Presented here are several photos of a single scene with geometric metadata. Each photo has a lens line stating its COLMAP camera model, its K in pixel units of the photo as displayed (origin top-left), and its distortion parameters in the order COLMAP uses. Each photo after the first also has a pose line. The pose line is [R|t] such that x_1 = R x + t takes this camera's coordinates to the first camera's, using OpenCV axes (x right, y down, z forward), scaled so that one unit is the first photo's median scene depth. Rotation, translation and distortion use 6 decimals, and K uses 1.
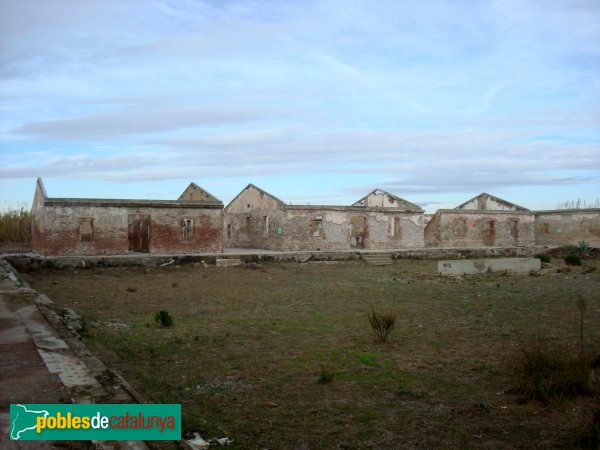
lens RADIAL K [[630.2, 0, 301.2], [0, 630.2, 227.3], [0, 0, 1]] dist [-0.098055, 0.000000]
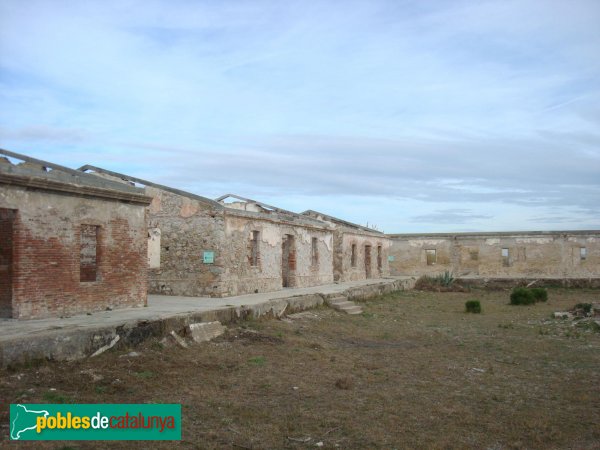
lens RADIAL K [[630.2, 0, 300.7], [0, 630.2, 226.6], [0, 0, 1]] dist [-0.098055, 0.000000]
pose [[0.772539, 0.033886, 0.634062, -0.291785], [-0.003135, 0.998766, -0.049557, 0.005804], [-0.634959, 0.036297, 0.771692, 0.542727]]
